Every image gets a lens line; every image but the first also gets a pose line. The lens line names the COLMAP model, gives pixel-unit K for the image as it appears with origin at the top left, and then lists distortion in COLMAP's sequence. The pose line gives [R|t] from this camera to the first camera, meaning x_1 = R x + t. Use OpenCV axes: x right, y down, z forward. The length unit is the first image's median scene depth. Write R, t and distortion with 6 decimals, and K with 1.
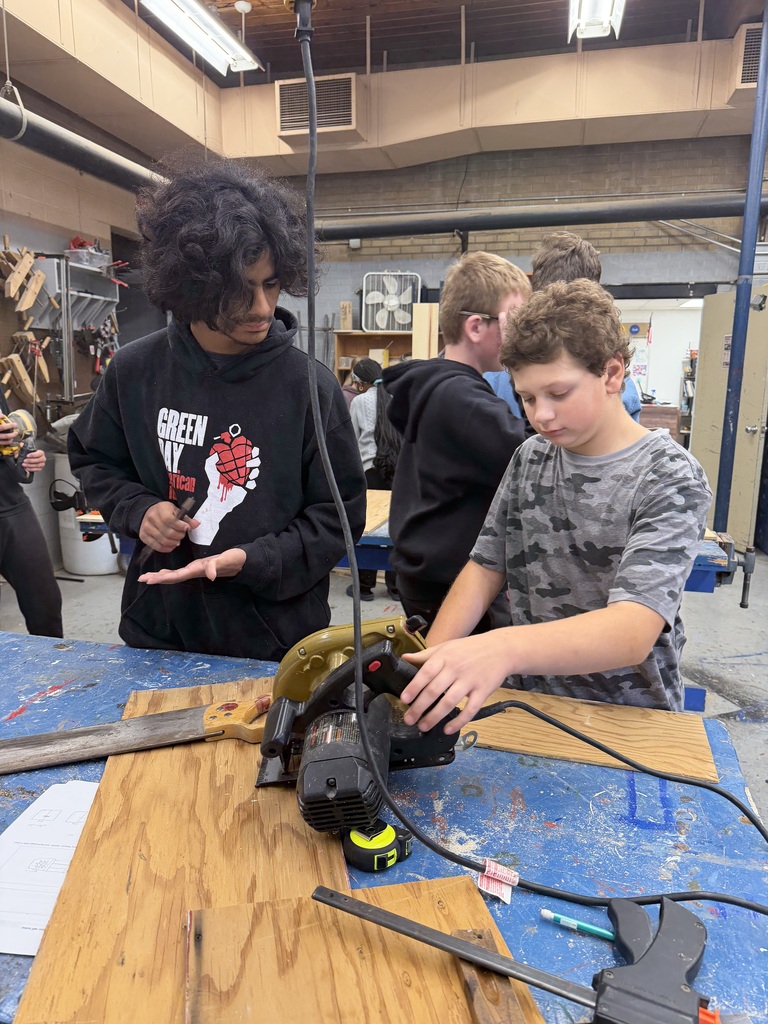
lens RADIAL K [[721.7, 0, 369.6], [0, 721.7, 512.1], [0, 0, 1]] dist [0.054250, -0.062234]
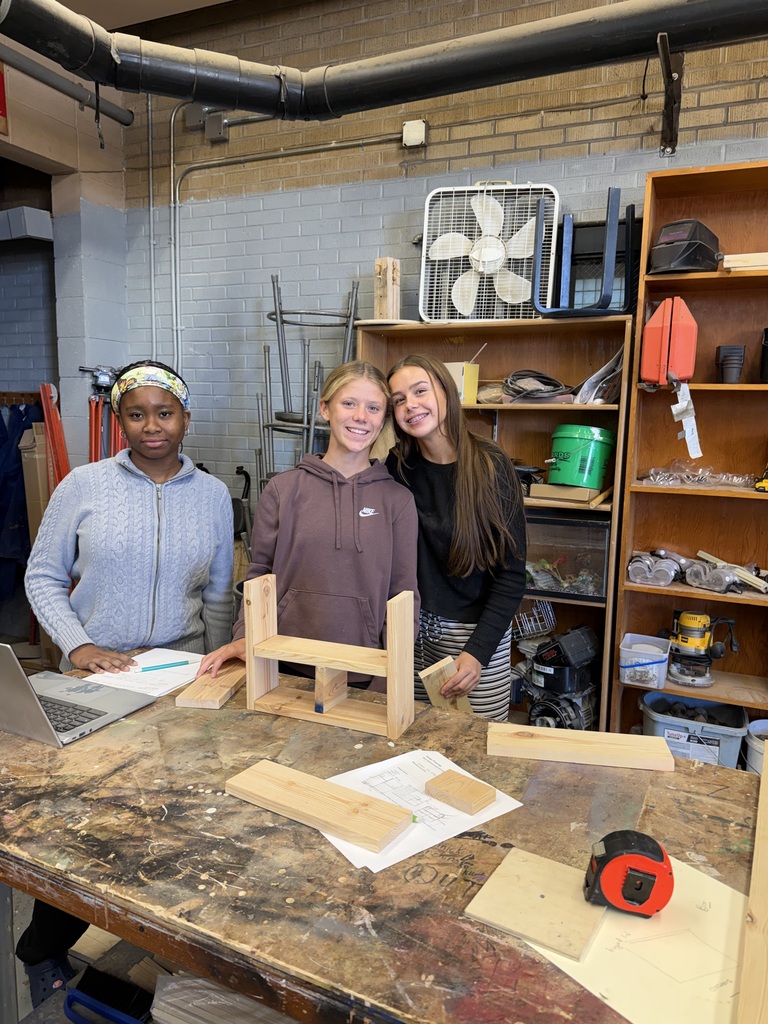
lens RADIAL K [[721.7, 0, 383.8], [0, 721.7, 512.0], [0, 0, 1]] dist [0.054250, -0.062234]
pose [[0.985444, 0.033487, -0.166667, 0.058818], [-0.043273, 0.997524, -0.055435, -0.140516], [0.164398, 0.061841, 0.984454, 0.730961]]
